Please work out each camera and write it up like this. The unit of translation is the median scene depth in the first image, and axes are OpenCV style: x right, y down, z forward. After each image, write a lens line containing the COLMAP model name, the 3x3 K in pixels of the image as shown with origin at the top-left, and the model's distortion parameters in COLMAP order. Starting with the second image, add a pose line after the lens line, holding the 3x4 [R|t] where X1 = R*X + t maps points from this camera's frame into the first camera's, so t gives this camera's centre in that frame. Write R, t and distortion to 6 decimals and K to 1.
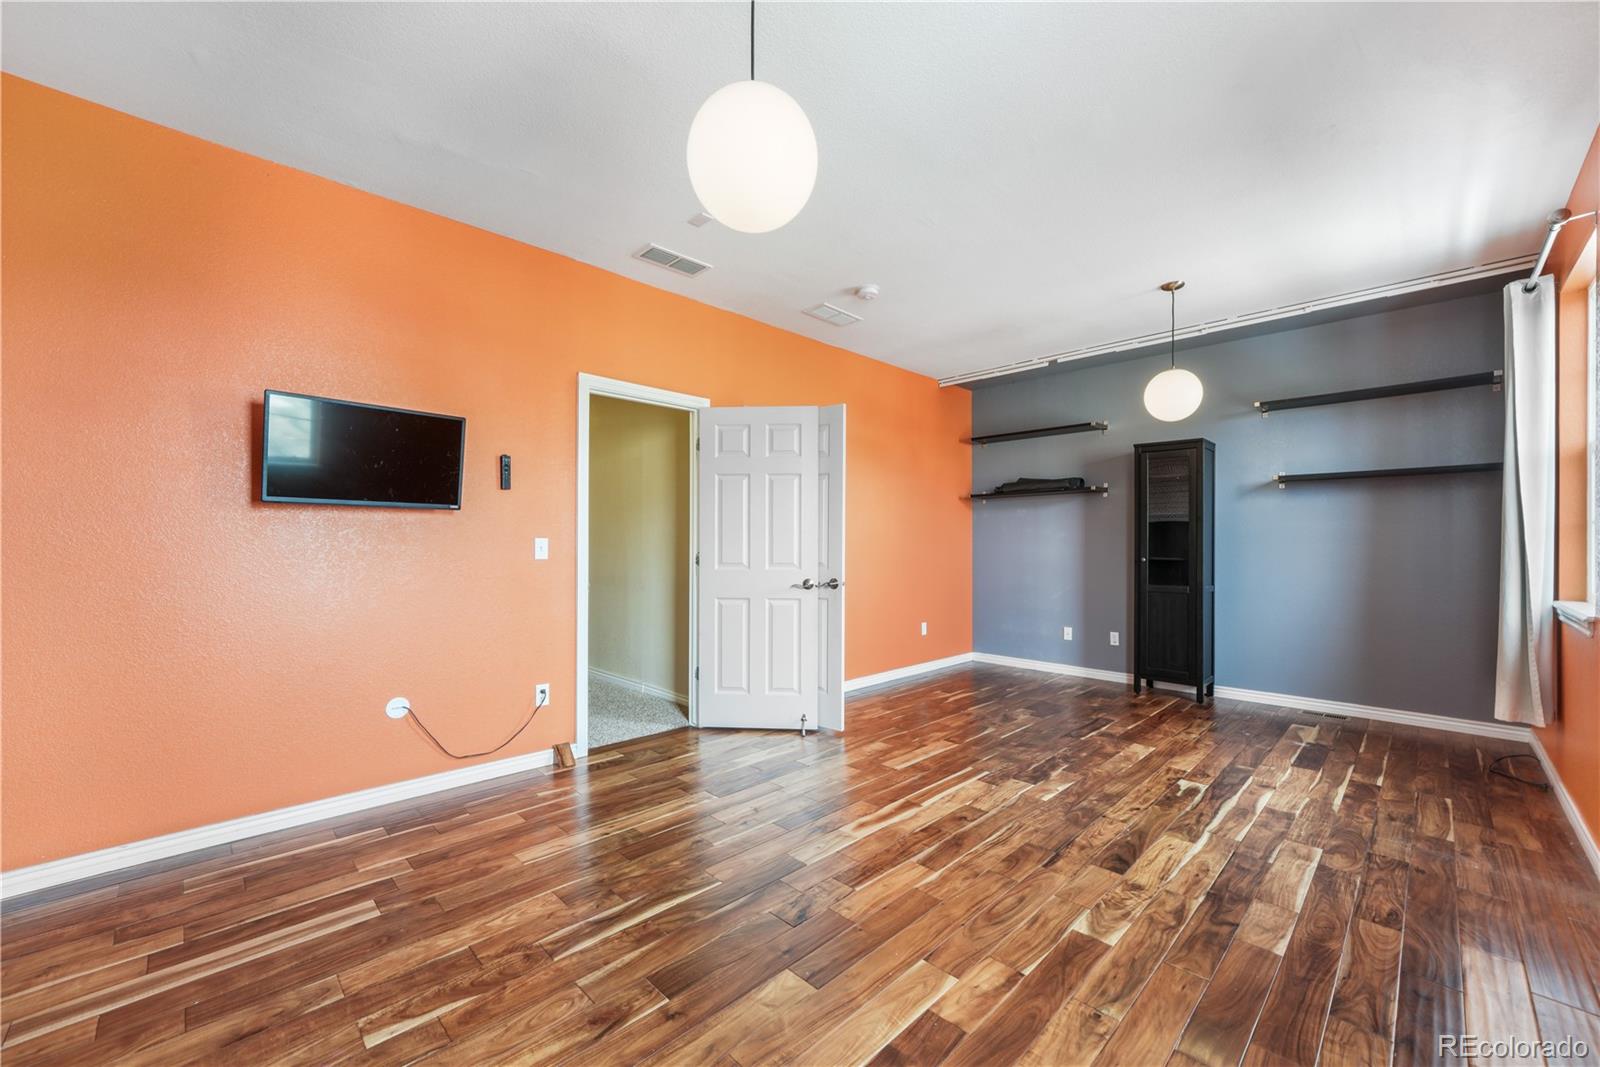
lens RADIAL K [[637.5, 0, 798.4], [0, 637.5, 537.3], [0, 0, 1]] dist [-0.009736, 0.002407]
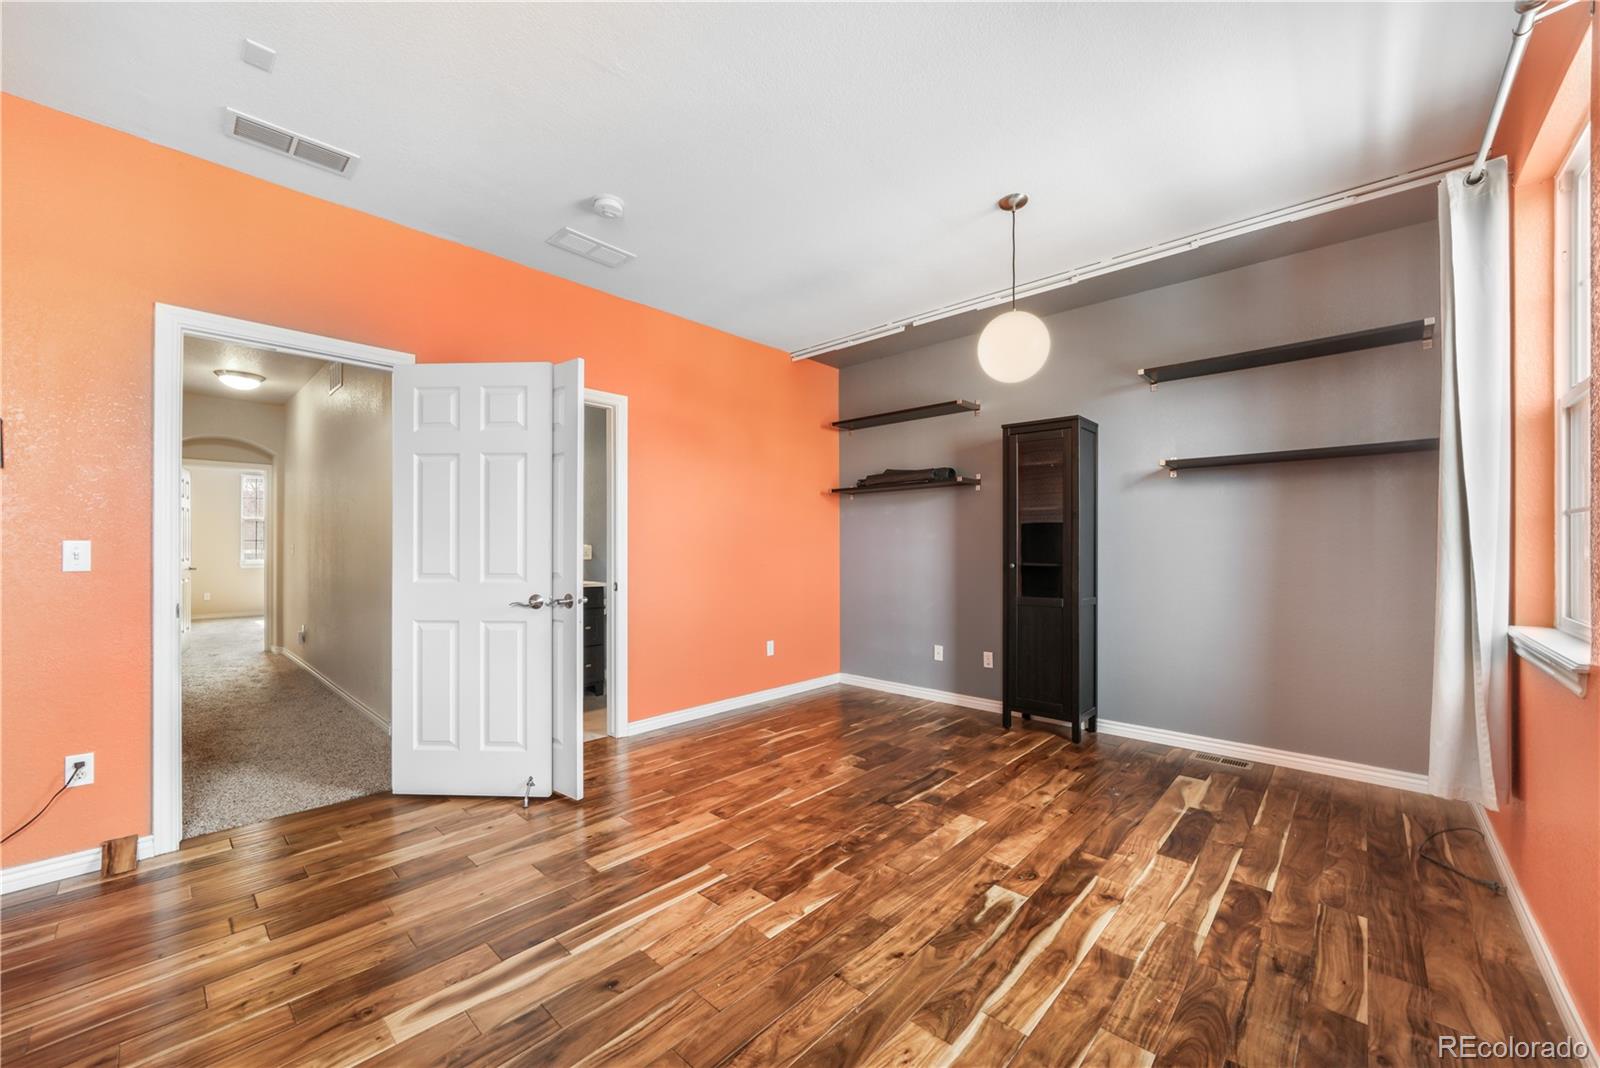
lens RADIAL K [[612.4, 0, 800.3], [0, 612.4, 541.3], [0, 0, 1]] dist [-0.010842, 0.001339]
pose [[0.999315, -0.002590, 0.036918, 0.319164], [0.002584, 0.999997, 0.000231, 0.003839], [-0.036919, -0.000135, 0.999318, 0.296691]]
